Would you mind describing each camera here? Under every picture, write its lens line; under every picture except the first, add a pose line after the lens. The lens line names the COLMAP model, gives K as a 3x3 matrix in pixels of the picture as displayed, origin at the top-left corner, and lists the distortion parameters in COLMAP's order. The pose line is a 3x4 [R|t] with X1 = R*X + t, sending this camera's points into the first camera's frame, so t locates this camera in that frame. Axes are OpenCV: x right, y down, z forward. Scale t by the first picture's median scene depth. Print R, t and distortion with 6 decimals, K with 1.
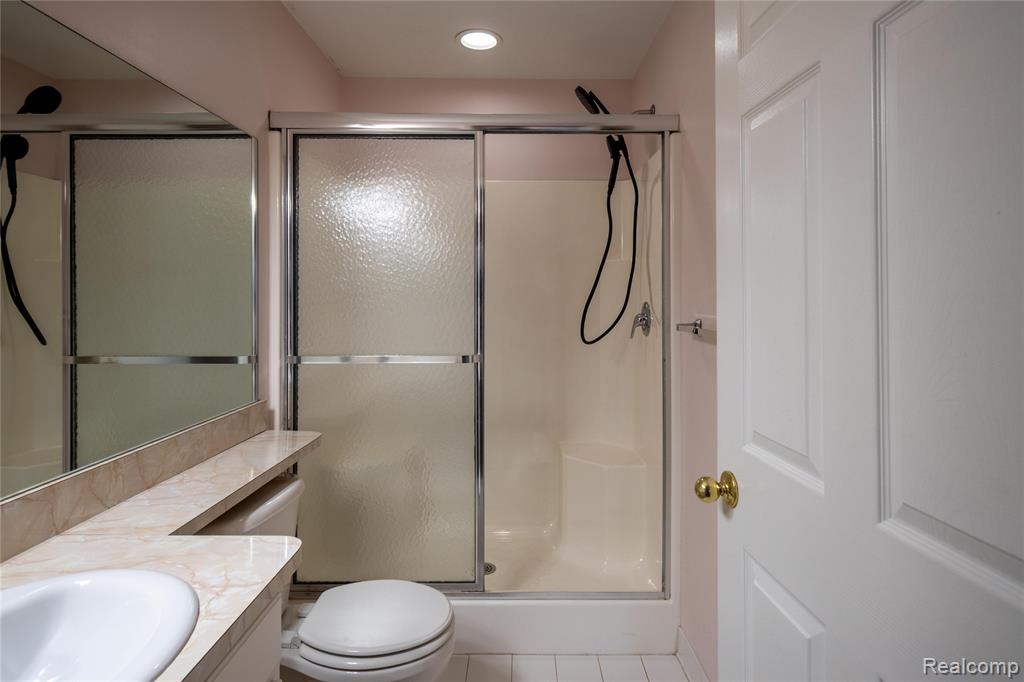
lens RADIAL K [[552.3, 0, 539.6], [0, 552.3, 300.6], [0, 0, 1]] dist [0.002972, -0.000936]
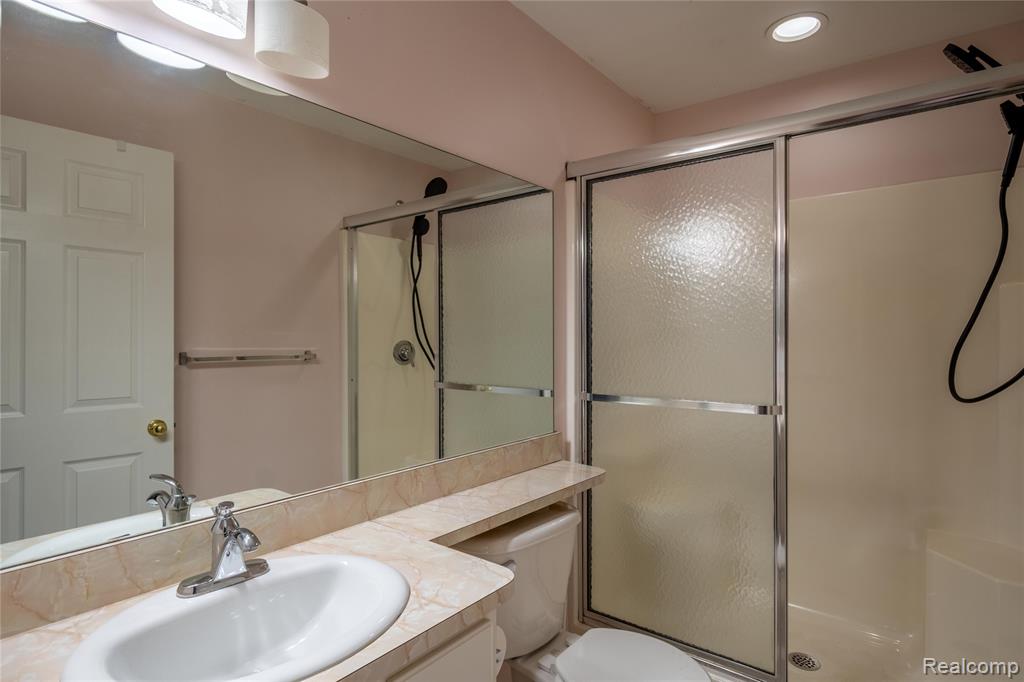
lens RADIAL K [[552.3, 0, 514.8], [0, 552.3, 342.0], [0, 0, 1]] dist [0.002972, -0.000936]
pose [[0.780528, 0.007364, -0.625077, 0.103353], [-0.002802, 0.999962, 0.008282, -0.004493], [0.625114, -0.004713, 0.780519, 0.101043]]
